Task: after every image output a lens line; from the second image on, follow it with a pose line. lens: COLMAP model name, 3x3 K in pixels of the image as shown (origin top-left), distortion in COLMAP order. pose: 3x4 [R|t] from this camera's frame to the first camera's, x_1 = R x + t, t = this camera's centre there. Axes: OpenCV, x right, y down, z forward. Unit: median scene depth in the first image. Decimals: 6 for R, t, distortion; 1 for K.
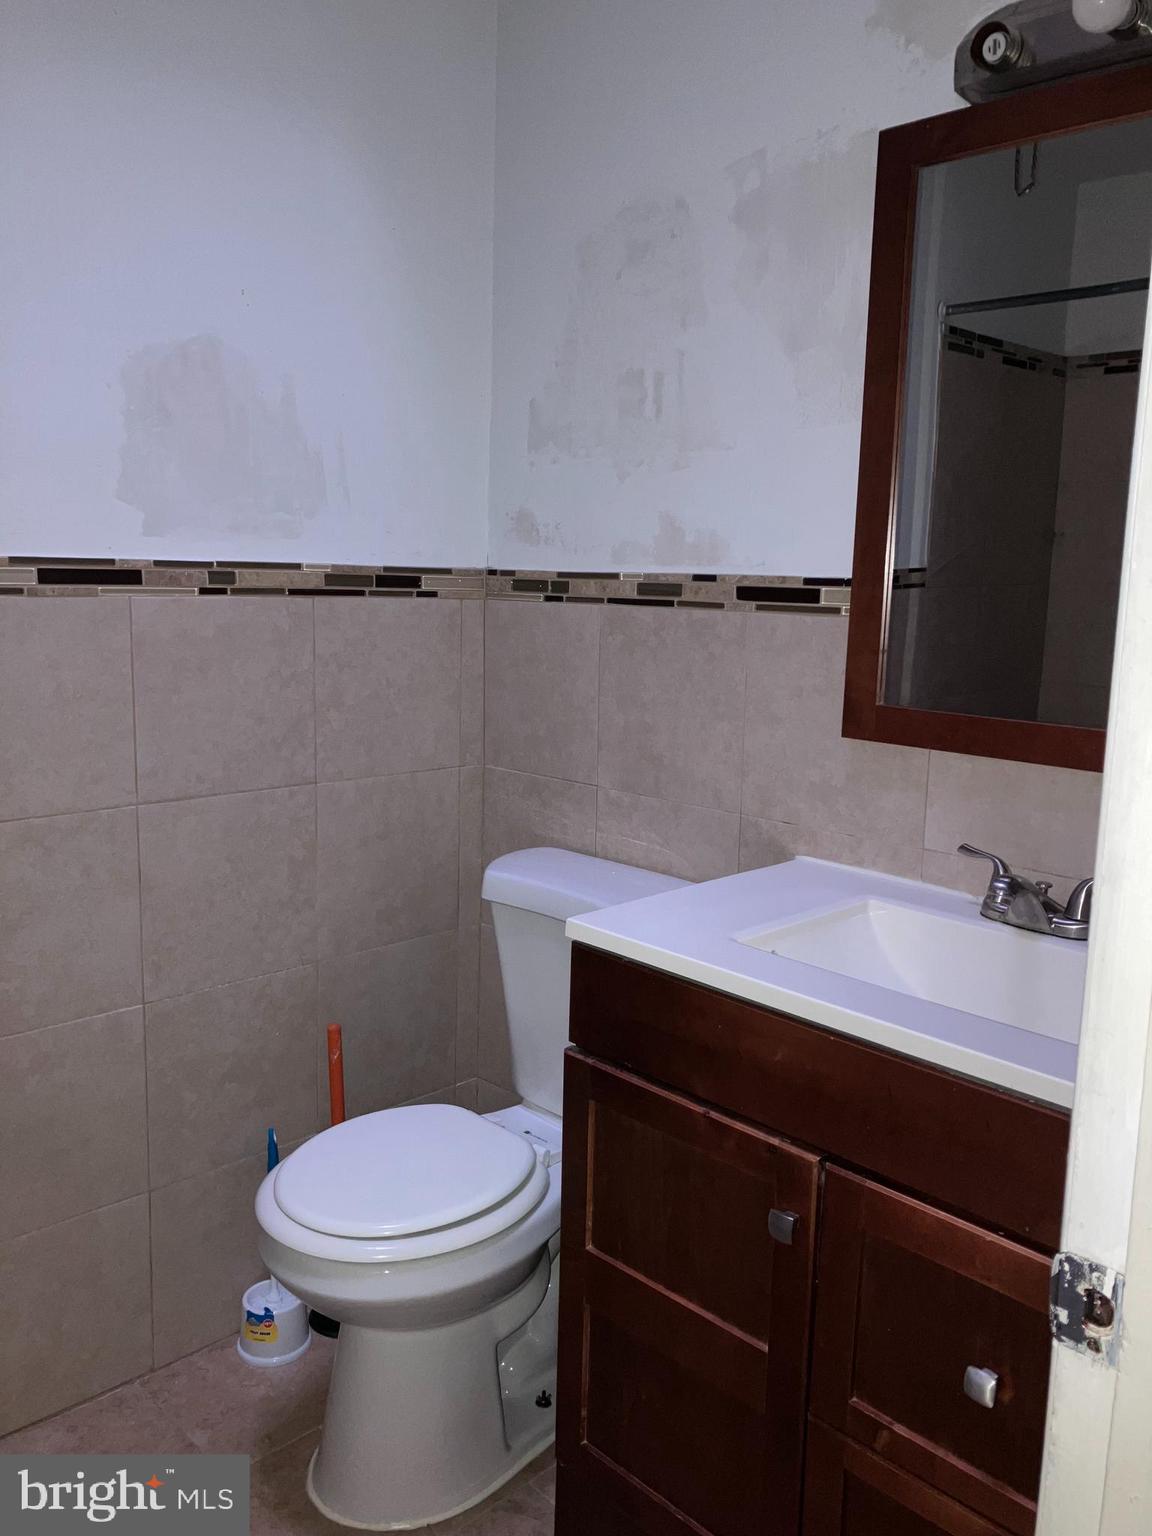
lens RADIAL K [[1264.3, 0, 573.3], [0, 1264.3, 770.8], [0, 0, 1]] dist [0.029879, -0.012533]
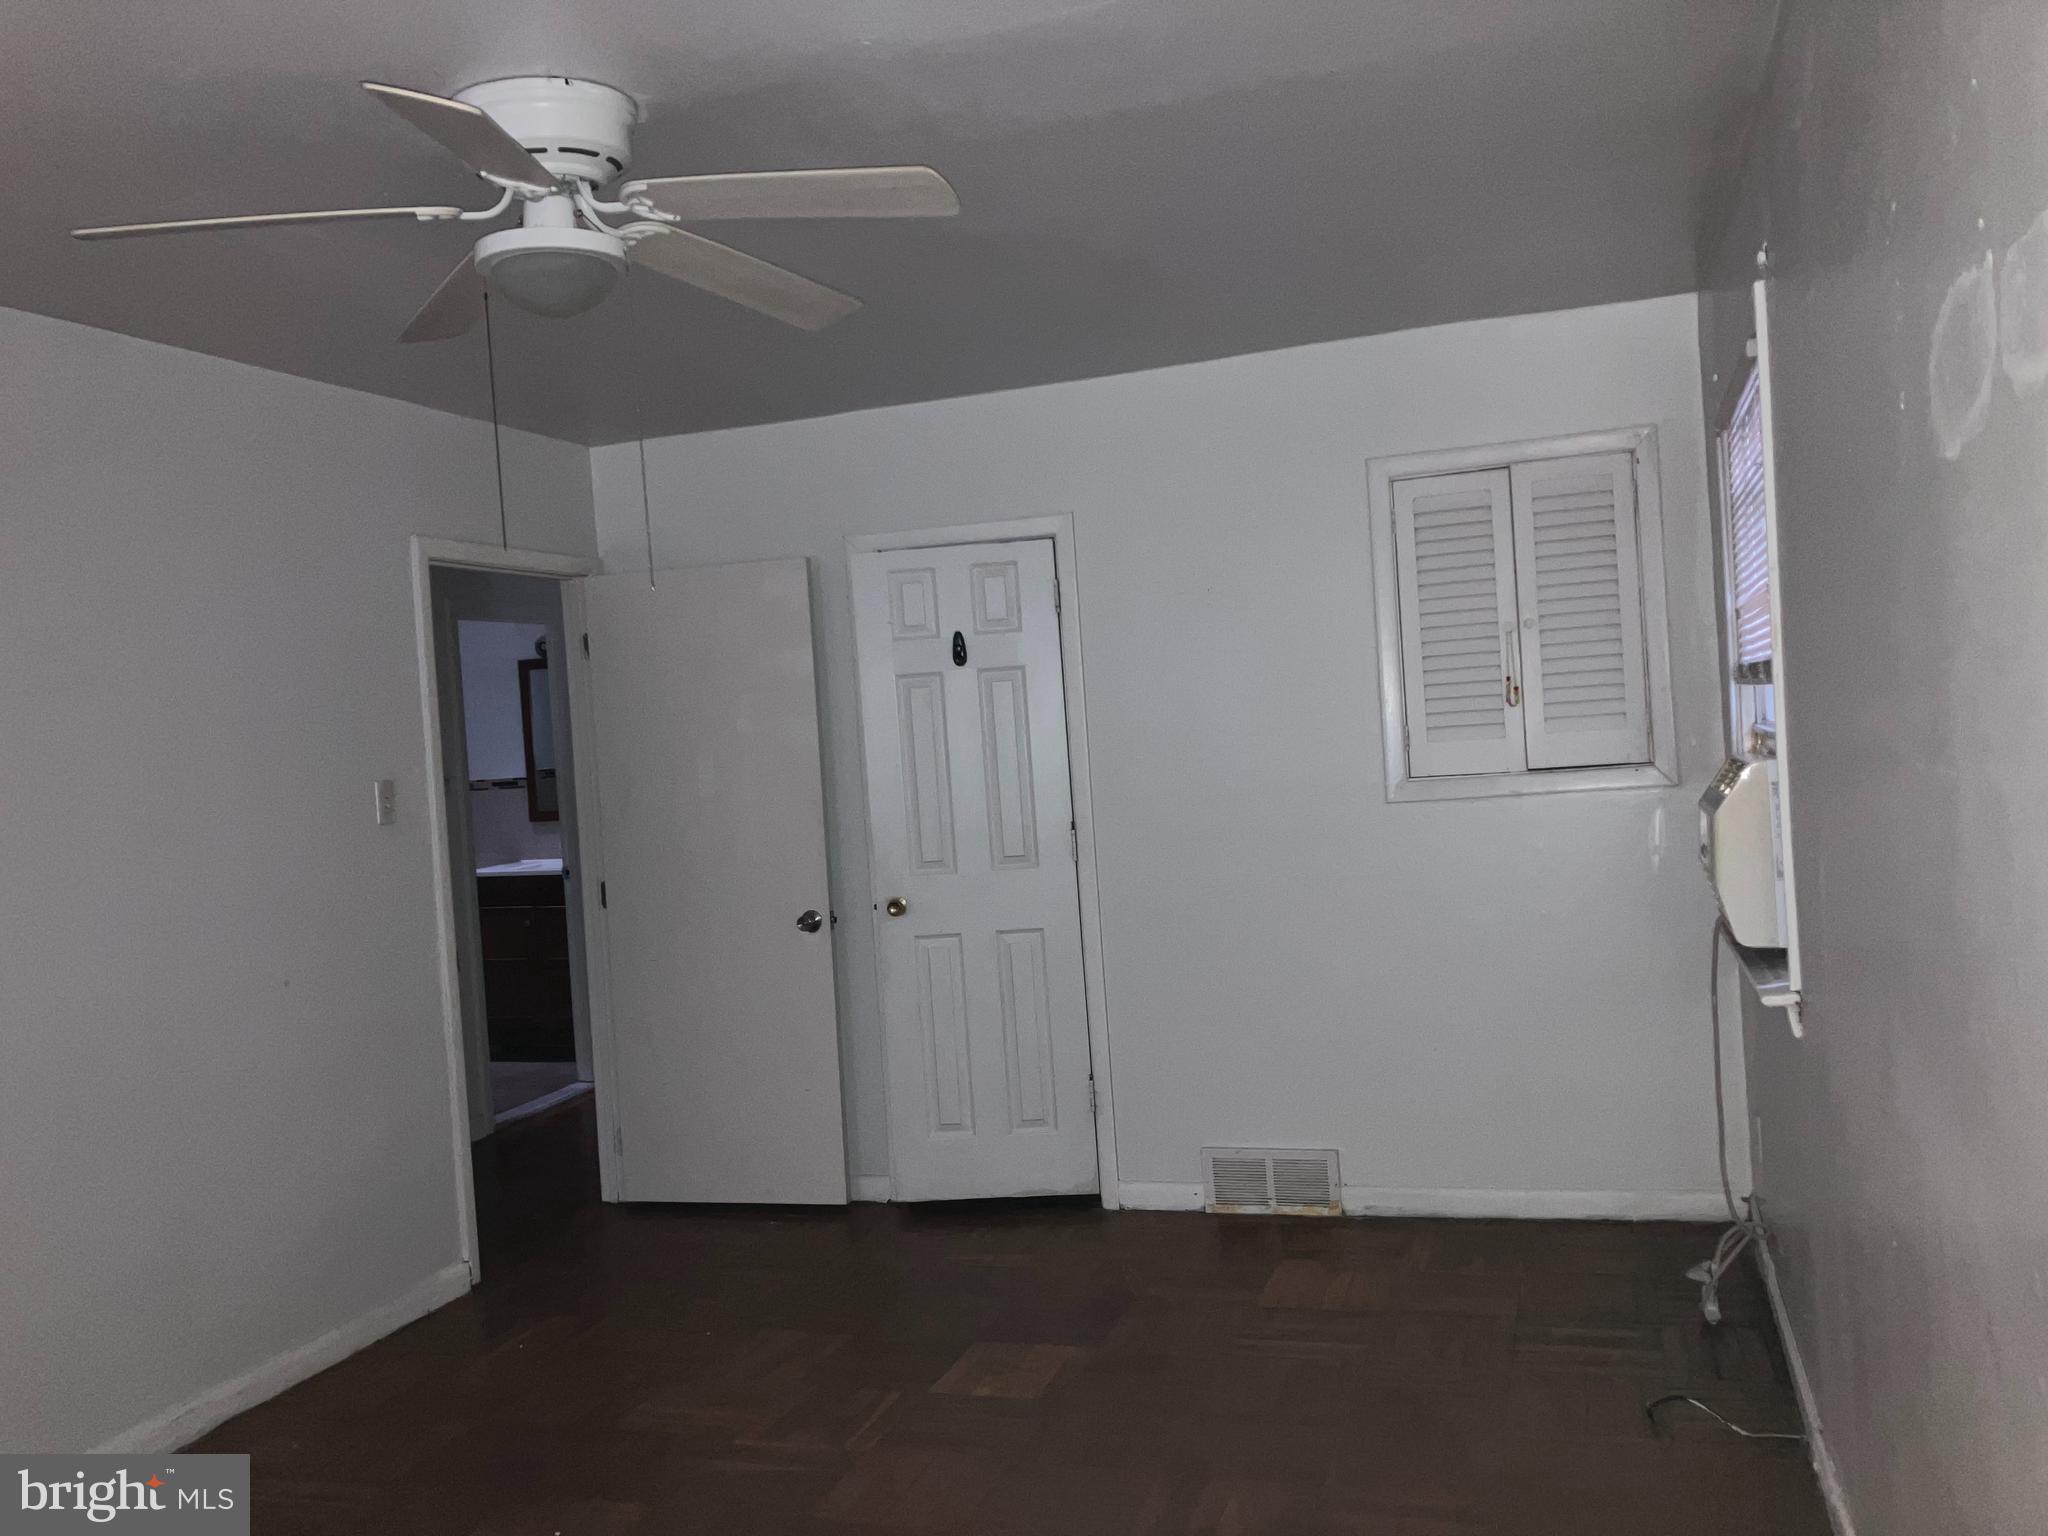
lens RADIAL K [[1685.8, 0, 1024.7], [0, 1685.8, 767.3], [0, 0, 1]] dist [0.029879, -0.012533]
pose [[0.871937, -0.094374, 0.480437, -0.783426], [0.163501, 0.981043, -0.104025, 0.507622], [-0.461512, 0.169255, 0.870838, -3.540680]]
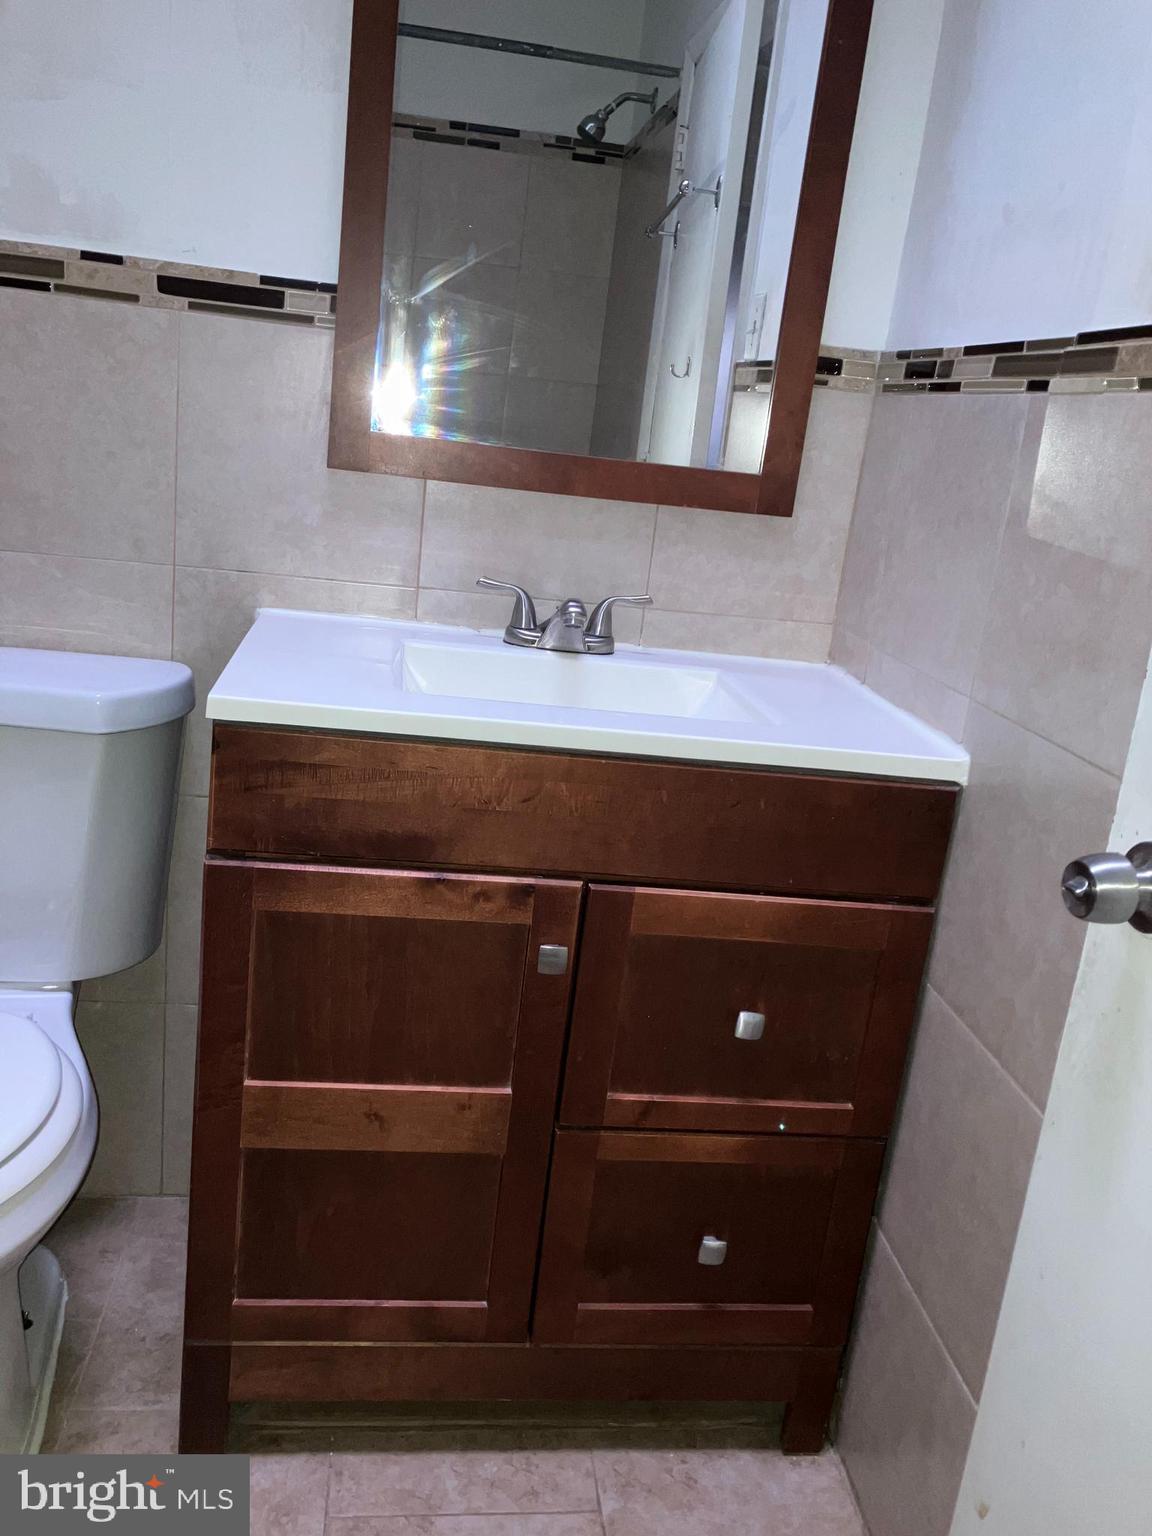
lens RADIAL K [[1264.3, 0, 575.8], [0, 1264.3, 765.4], [0, 0, 1]] dist [0.029879, -0.012533]
pose [[0.592873, -0.163070, 0.788612, -0.400161], [0.034580, 0.983535, 0.177379, 0.025431], [-0.804553, -0.077894, 0.588751, 0.292302]]
